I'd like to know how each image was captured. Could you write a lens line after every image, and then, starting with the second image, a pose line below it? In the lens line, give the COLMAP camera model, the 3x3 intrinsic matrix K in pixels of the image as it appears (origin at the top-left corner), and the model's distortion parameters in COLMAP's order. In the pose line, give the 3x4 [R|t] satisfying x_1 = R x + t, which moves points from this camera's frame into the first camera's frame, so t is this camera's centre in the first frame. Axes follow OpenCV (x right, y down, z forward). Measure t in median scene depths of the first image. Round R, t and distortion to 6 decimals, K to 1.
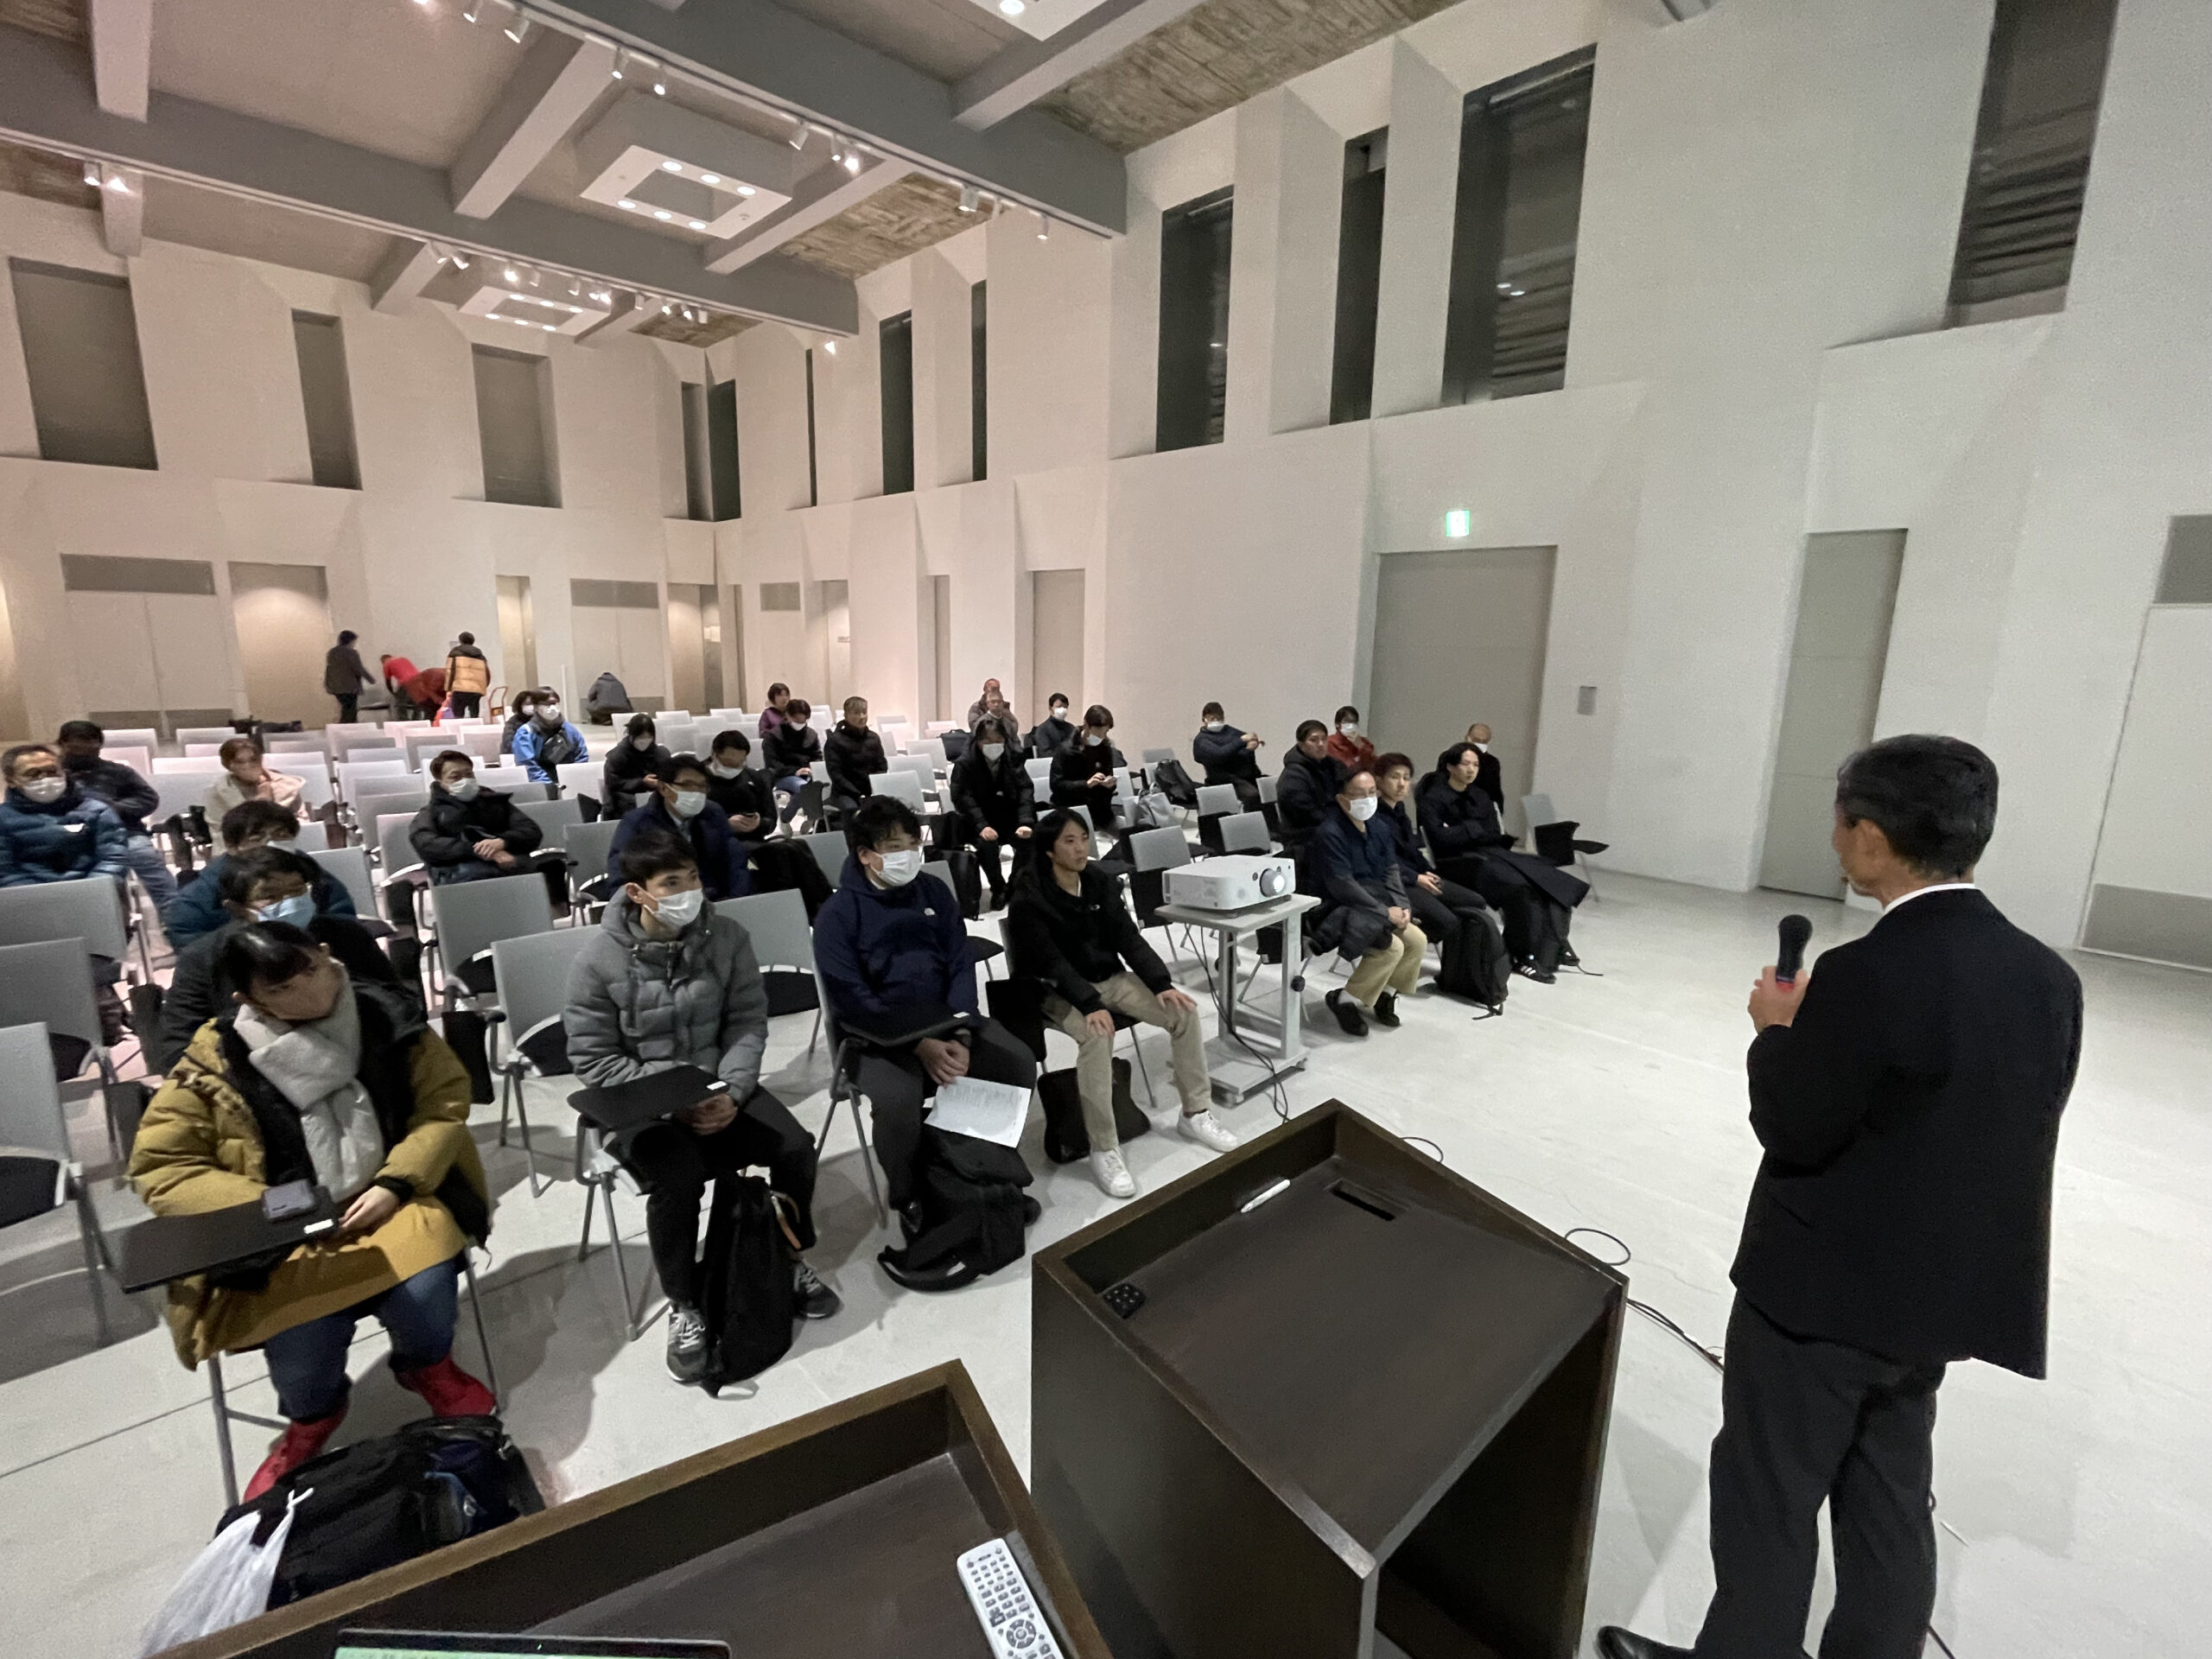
lens RADIAL K [[981.3, 0, 1098.3], [0, 981.3, 828.7], [0, 0, 1]] dist [-0.000382, 0.001372]
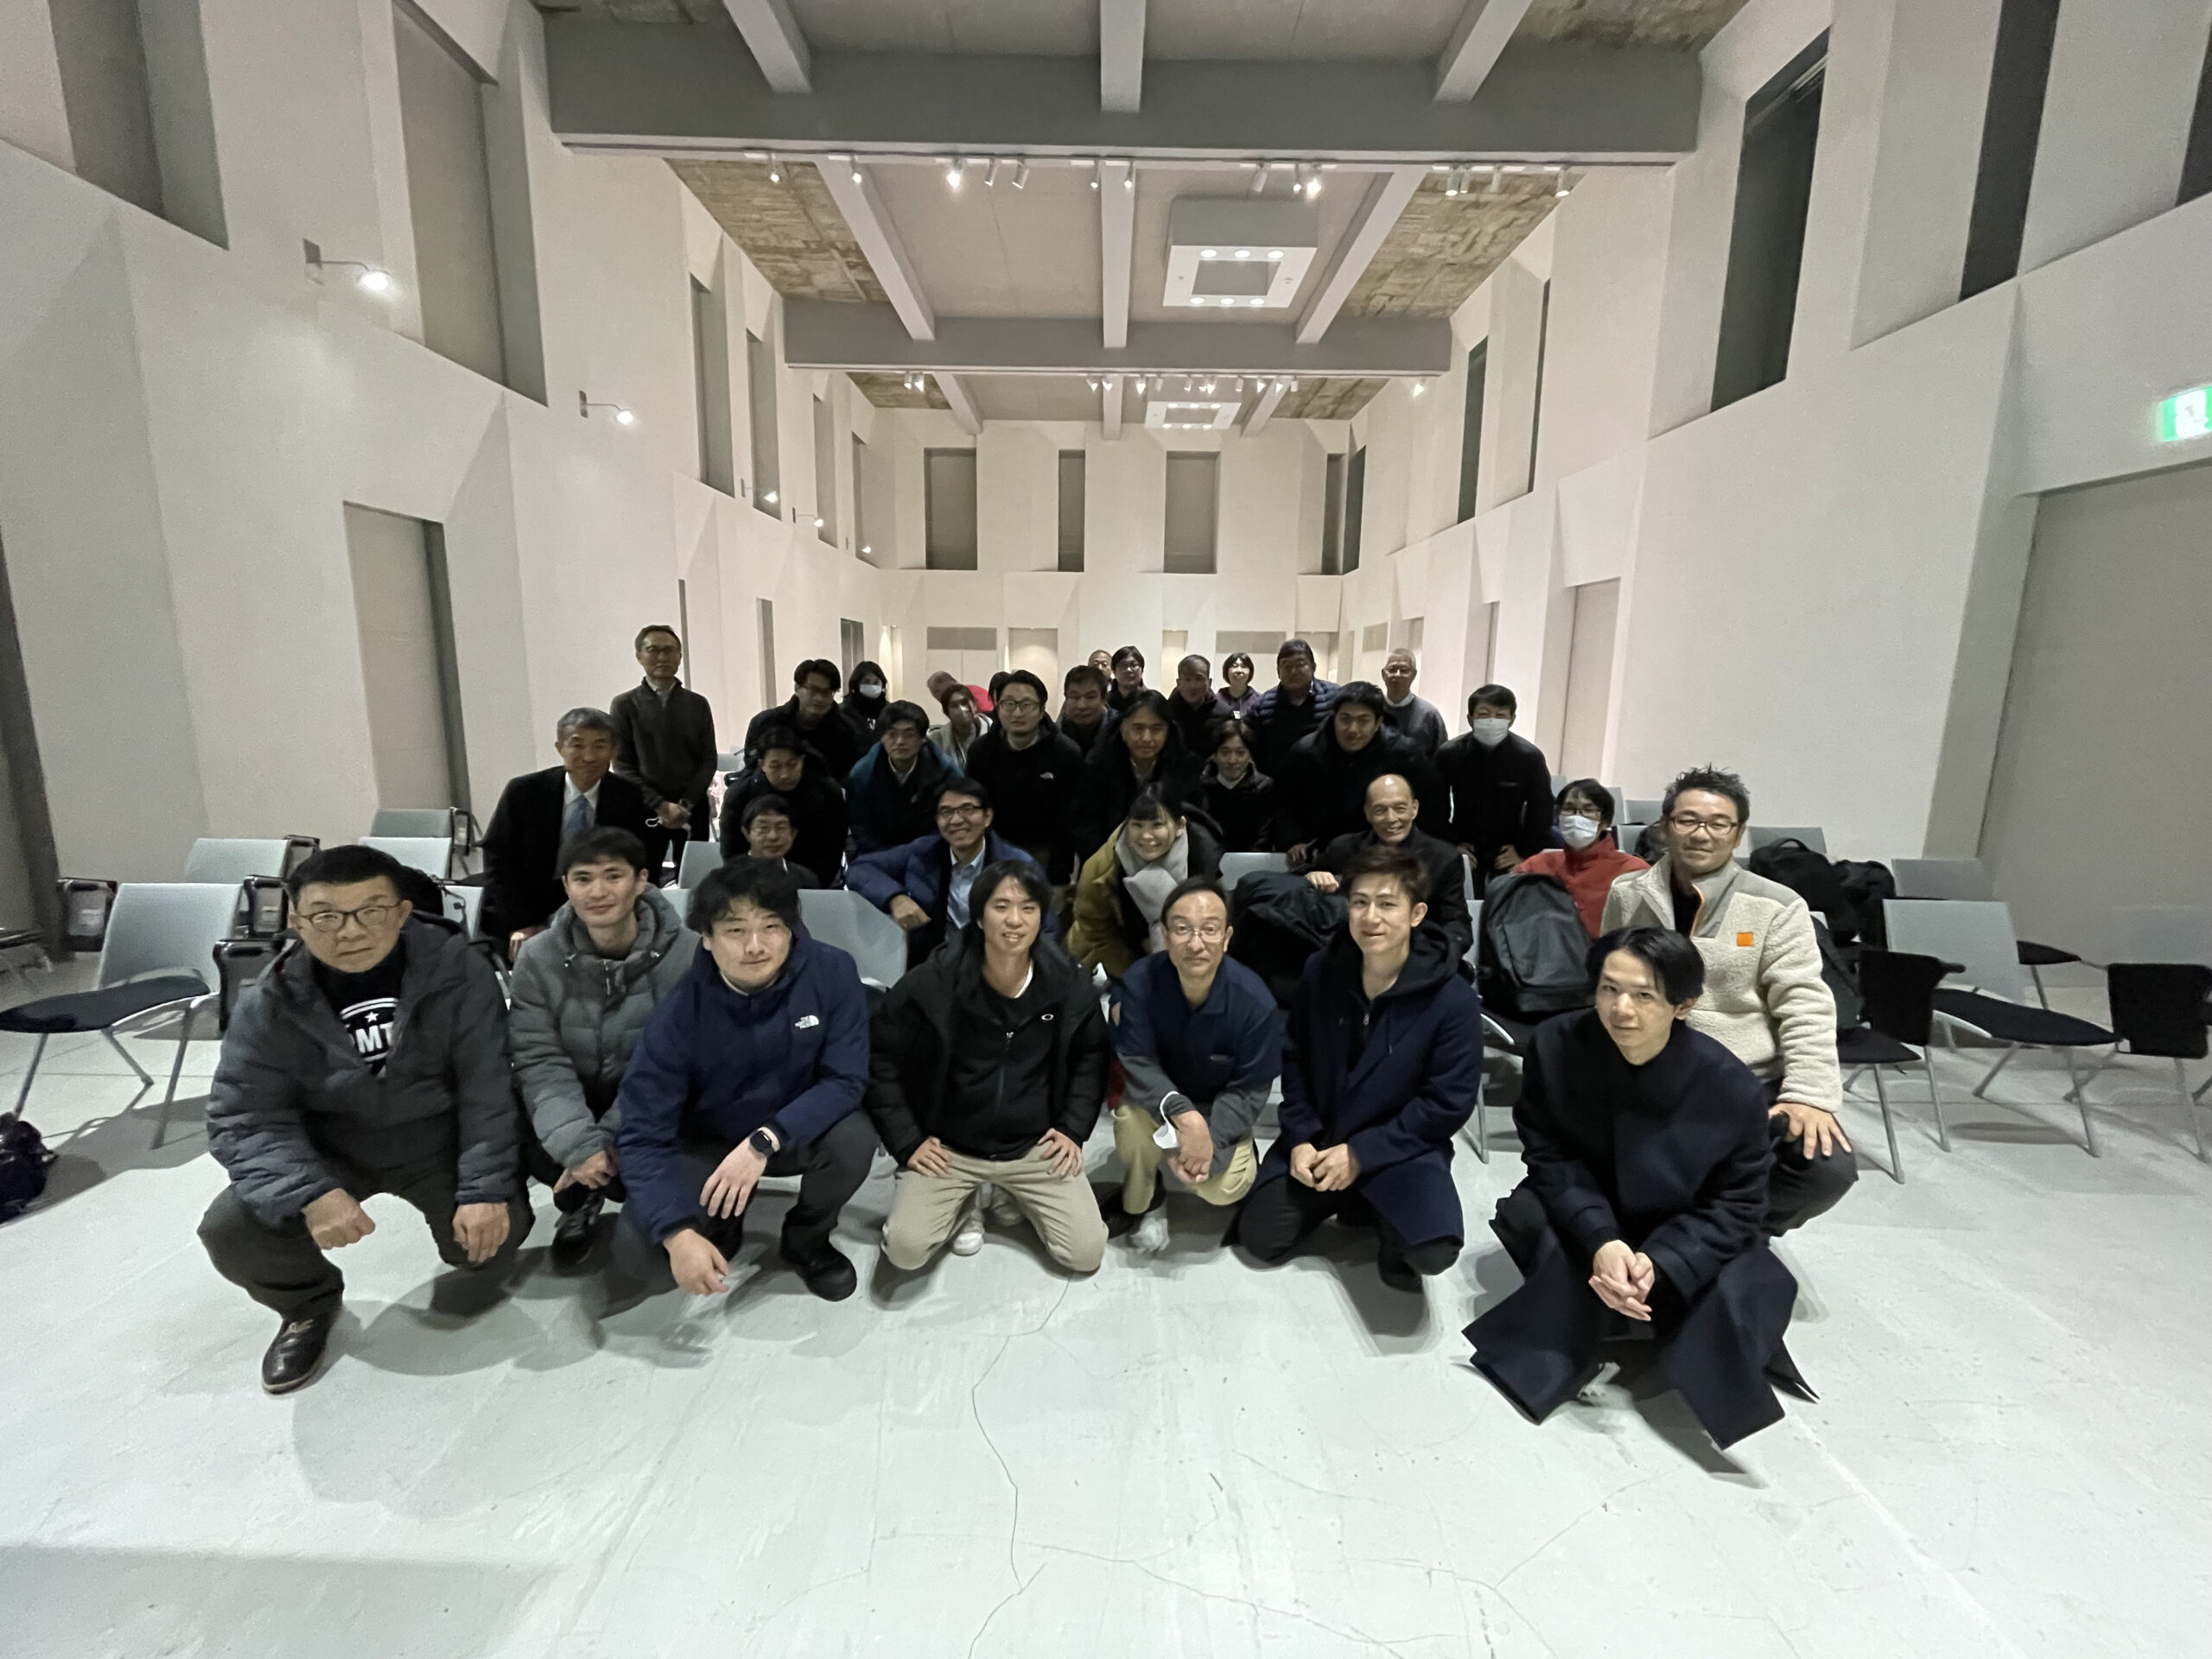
lens RADIAL K [[892.7, 0, 1104.6], [0, 892.7, 831.1], [0, 0, 1]] dist [-0.003728, 0.000626]
pose [[0.721239, 0.105406, -0.684619, 0.201518], [-0.137336, 0.990494, 0.007817, 0.002505], [0.678935, 0.088385, 0.728859, 0.165185]]
